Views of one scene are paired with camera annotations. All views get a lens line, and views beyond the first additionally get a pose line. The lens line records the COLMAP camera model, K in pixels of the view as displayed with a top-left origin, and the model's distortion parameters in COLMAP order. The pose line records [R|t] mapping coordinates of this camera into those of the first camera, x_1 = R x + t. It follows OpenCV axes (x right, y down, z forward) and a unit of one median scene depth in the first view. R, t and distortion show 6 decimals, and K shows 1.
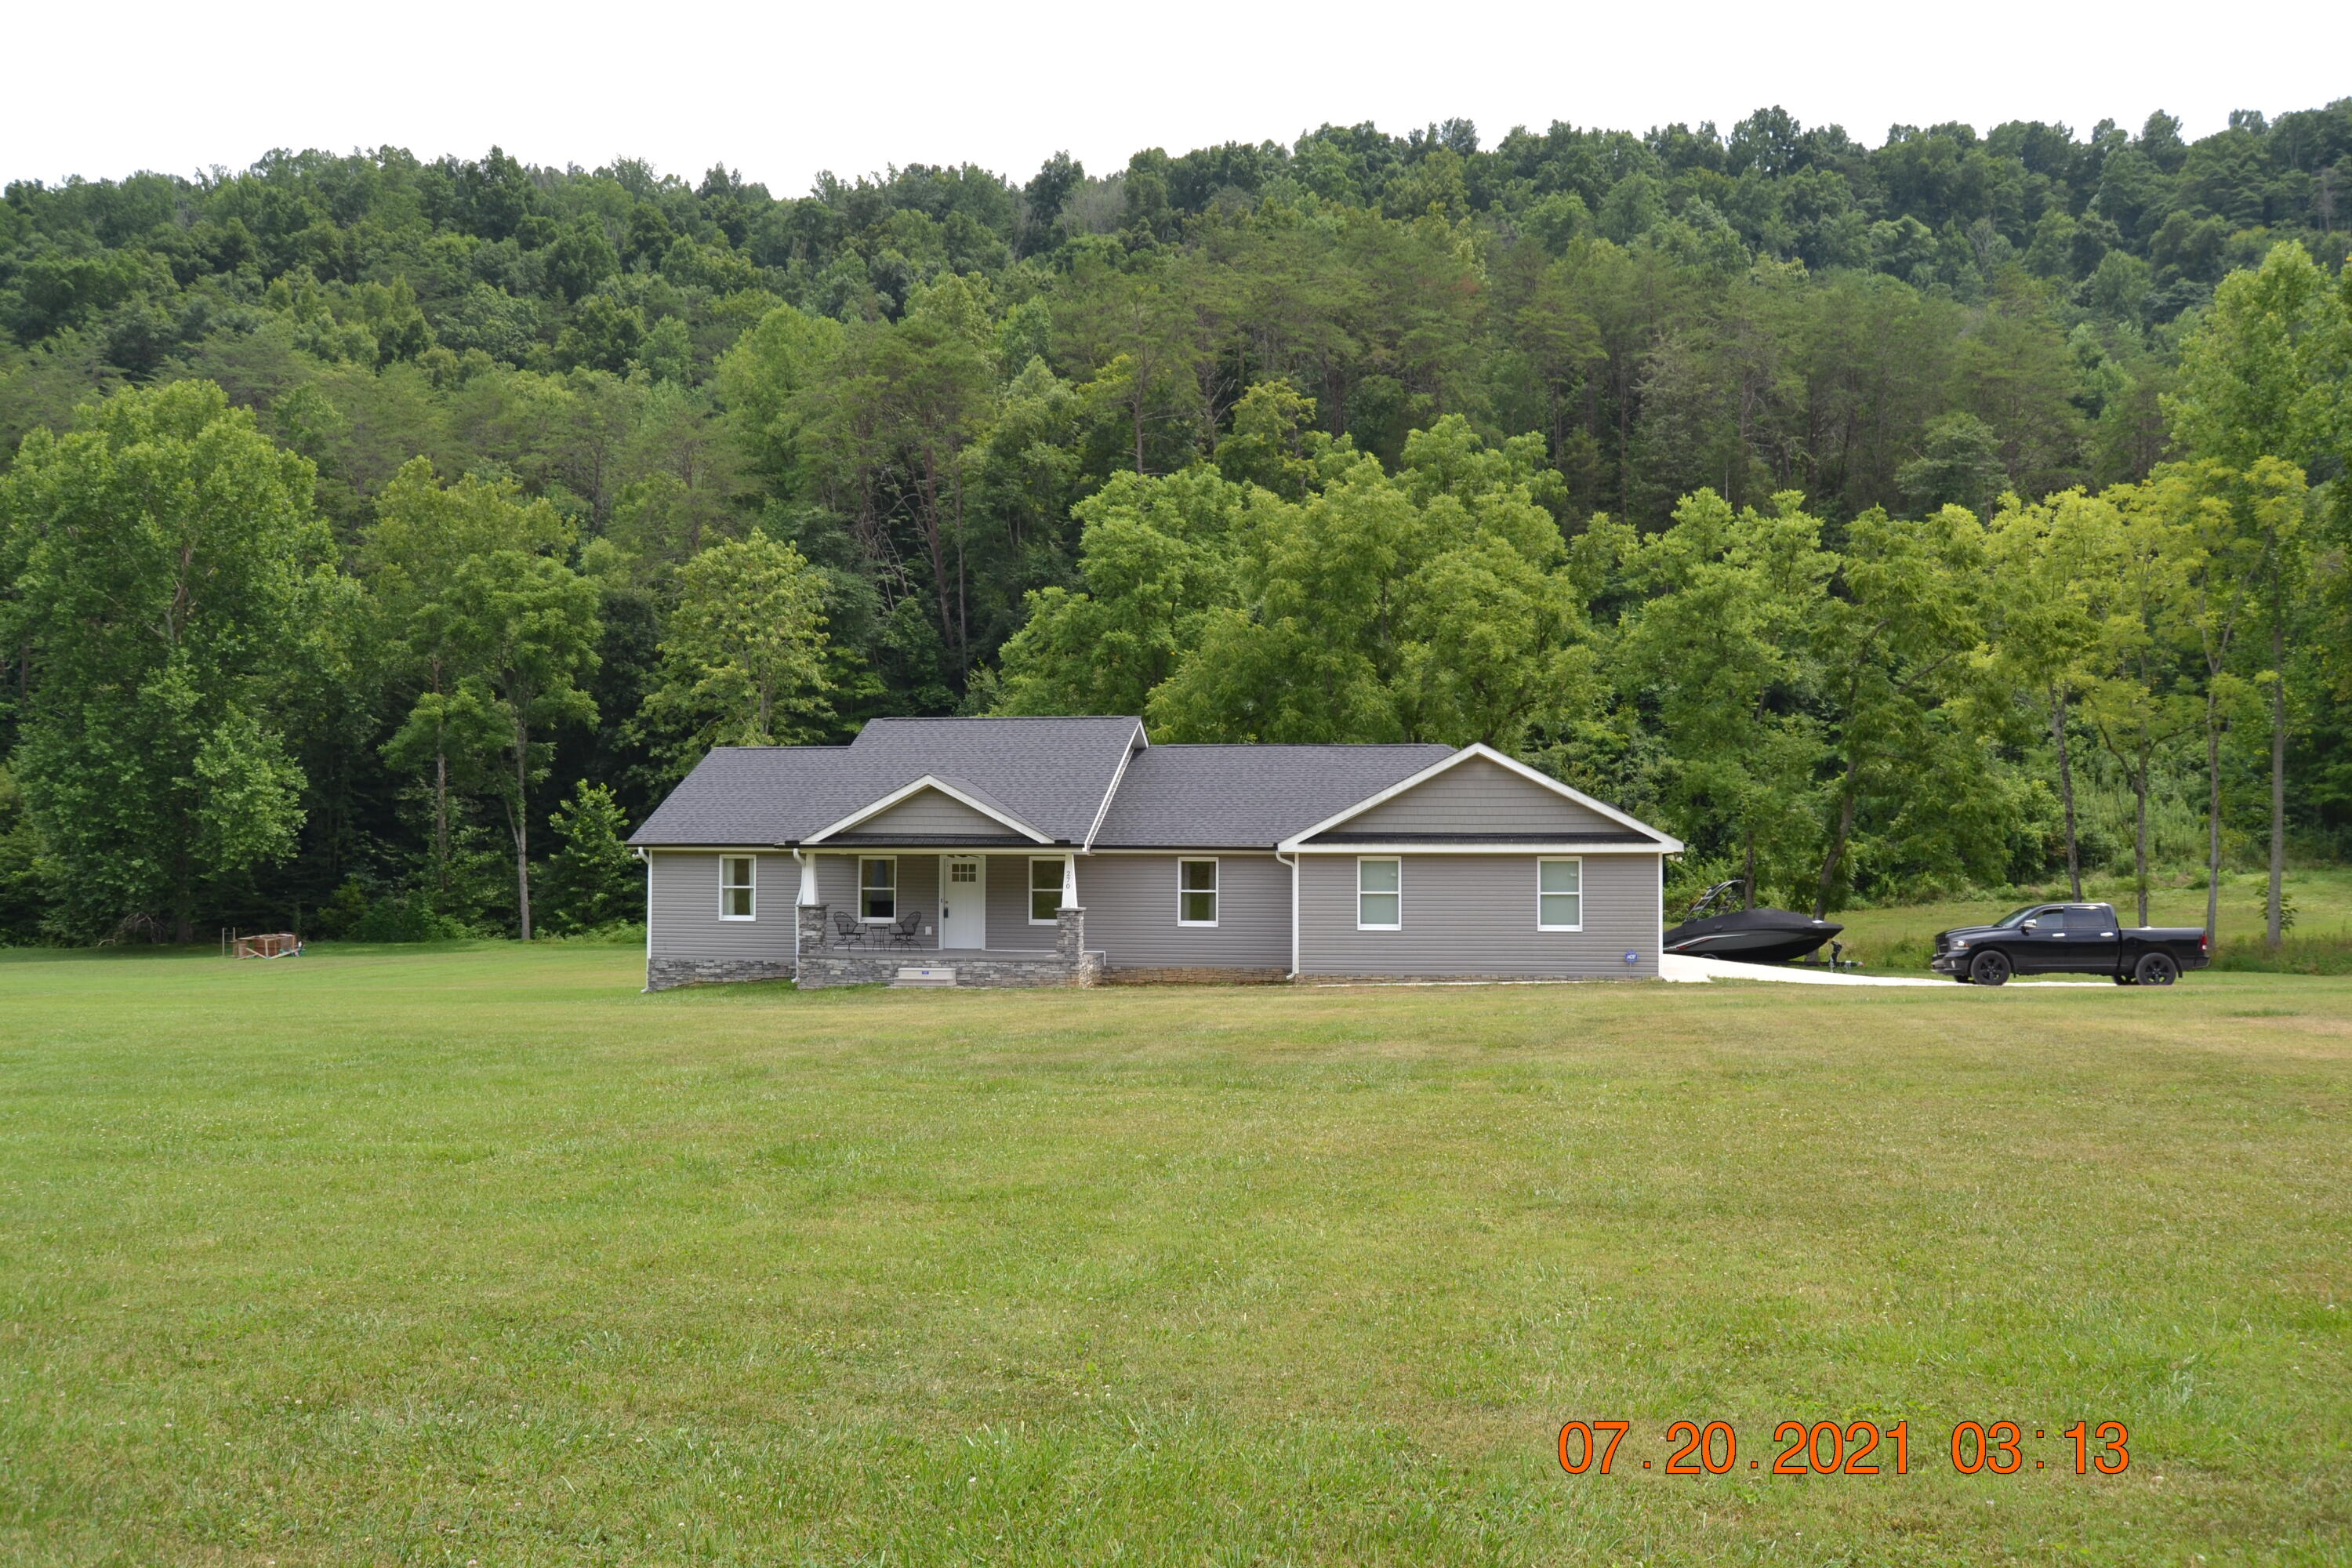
lens RADIAL K [[1874.7, 0, 1190.1], [0, 1874.7, 796.9], [0, 0, 1]] dist [-0.097815, 0.043795]
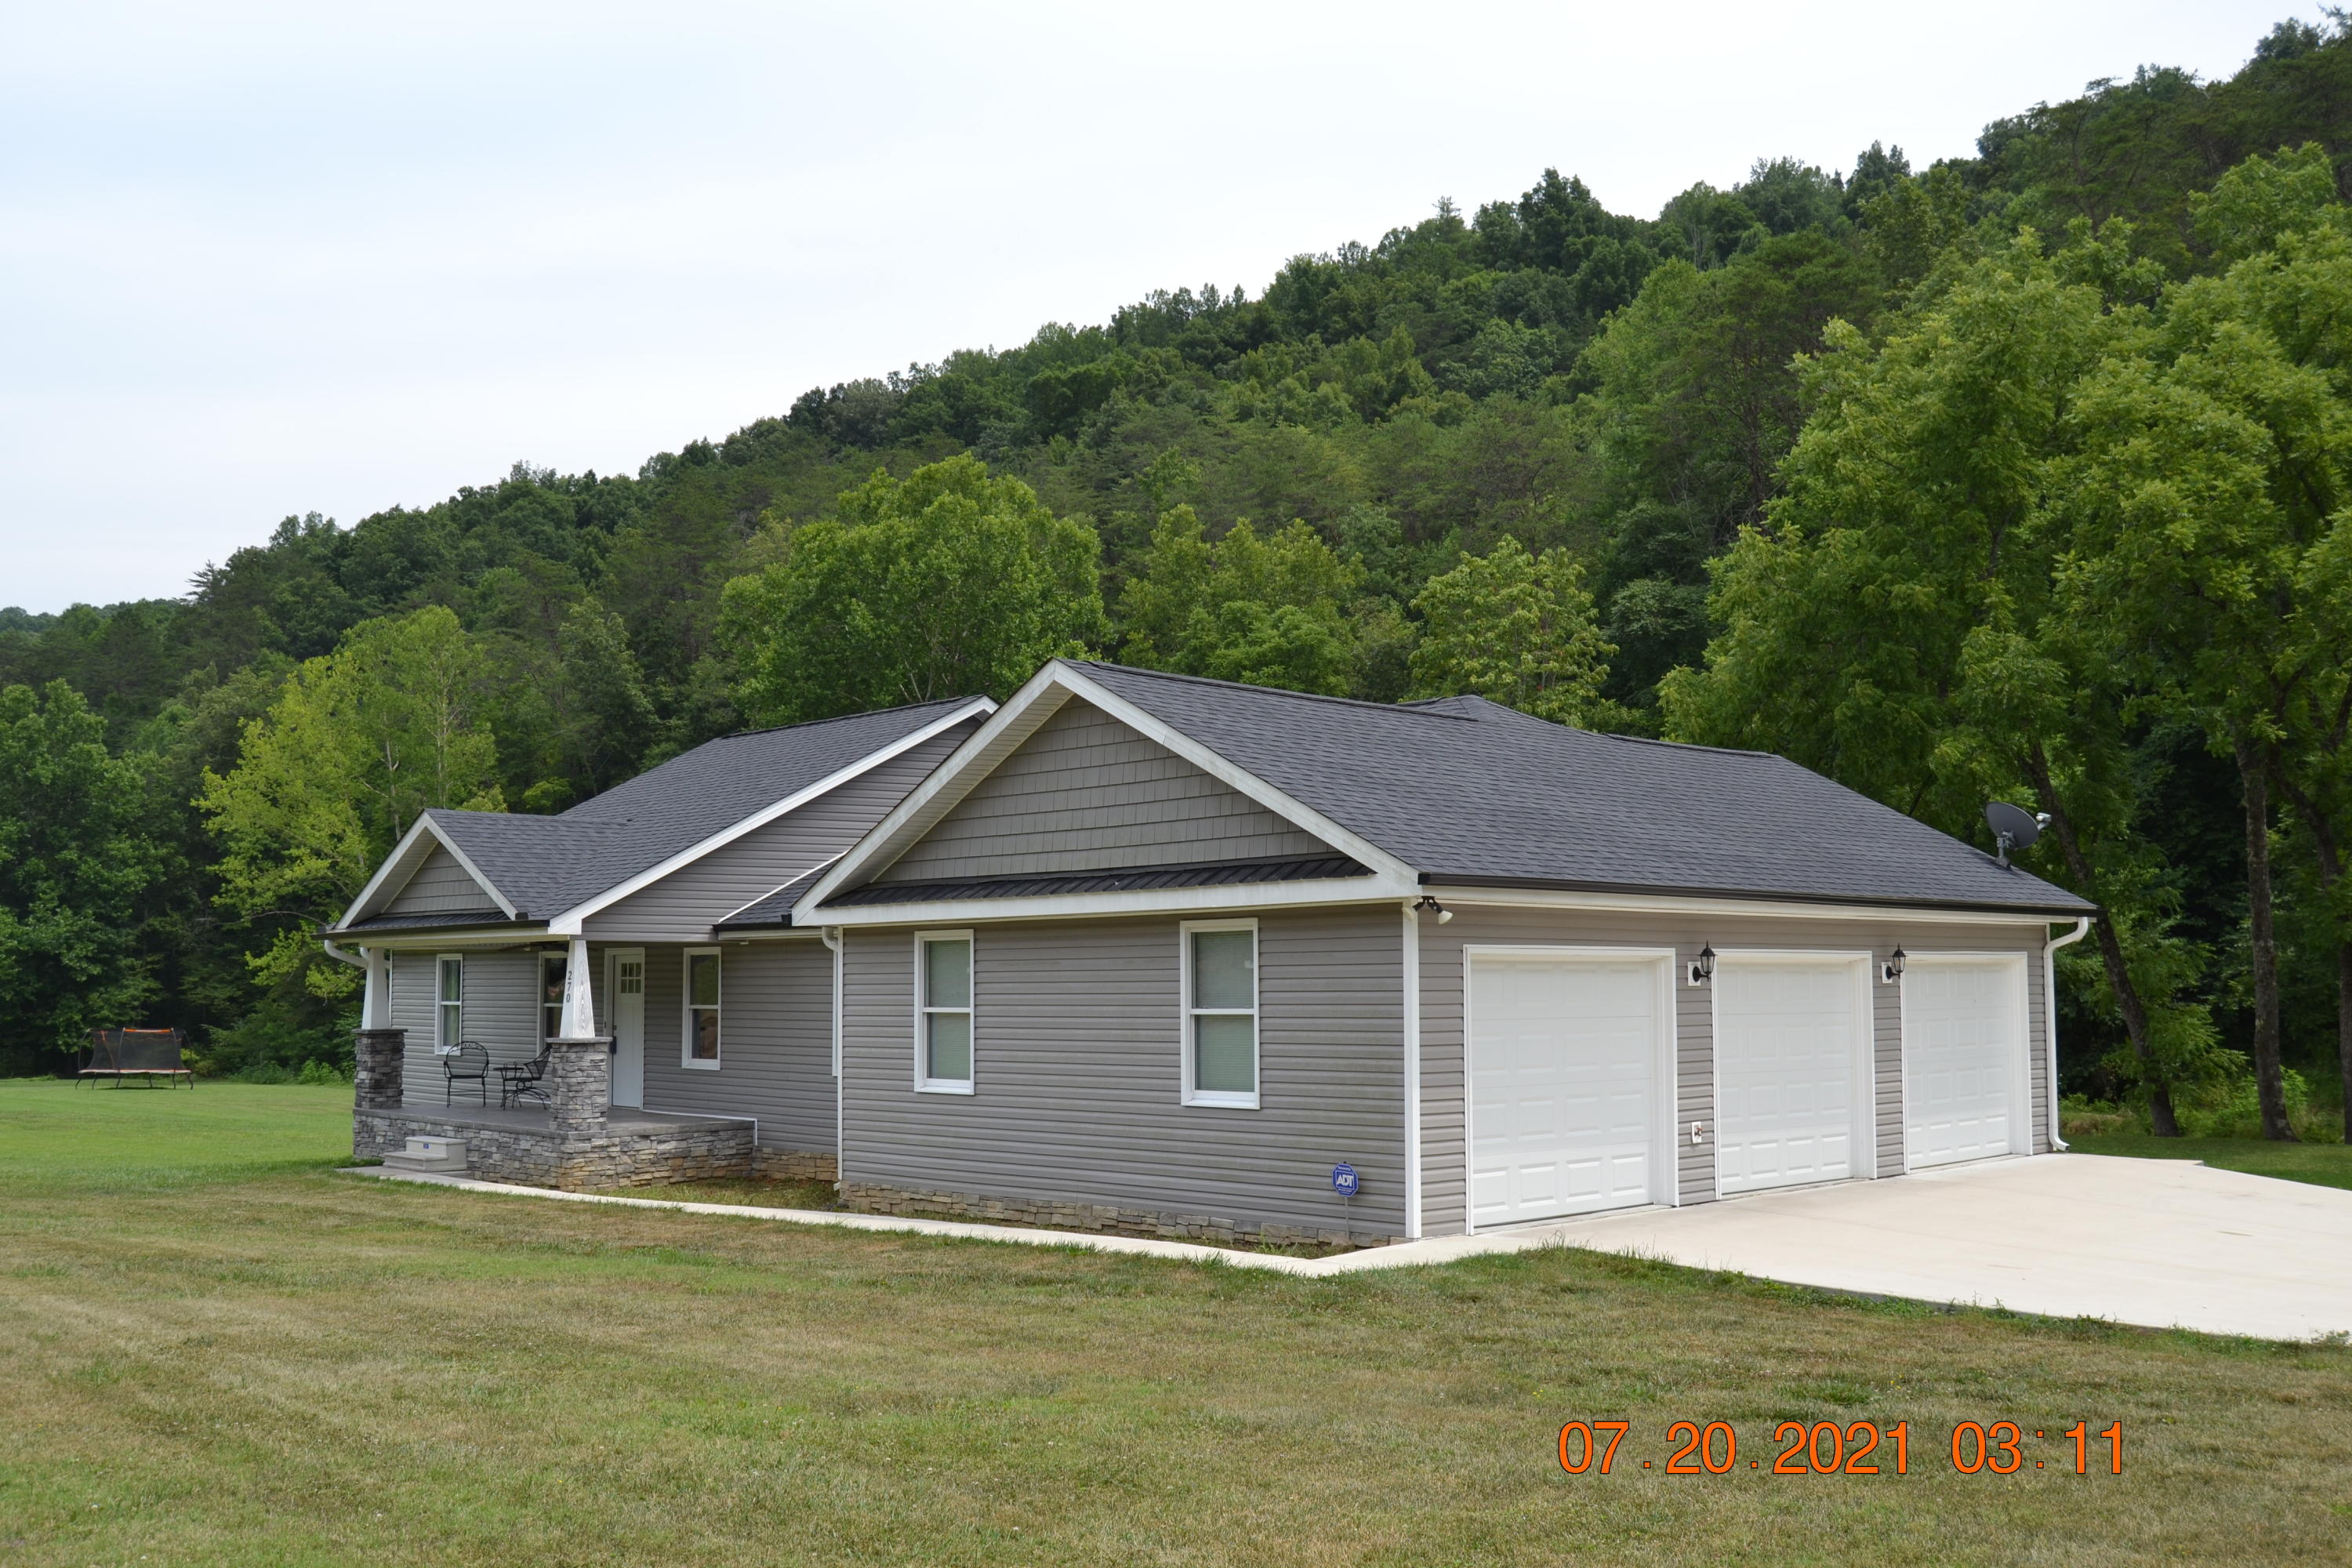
lens RADIAL K [[2119.5, 0, 1190.4], [0, 2119.5, 839.2], [0, 0, 1]] dist [-0.103368, 0.206828]
pose [[0.799726, -0.050177, -0.598265, 0.180422], [0.030403, 0.998607, -0.043113, 0.013197], [0.599595, 0.016290, 0.800138, 0.244557]]
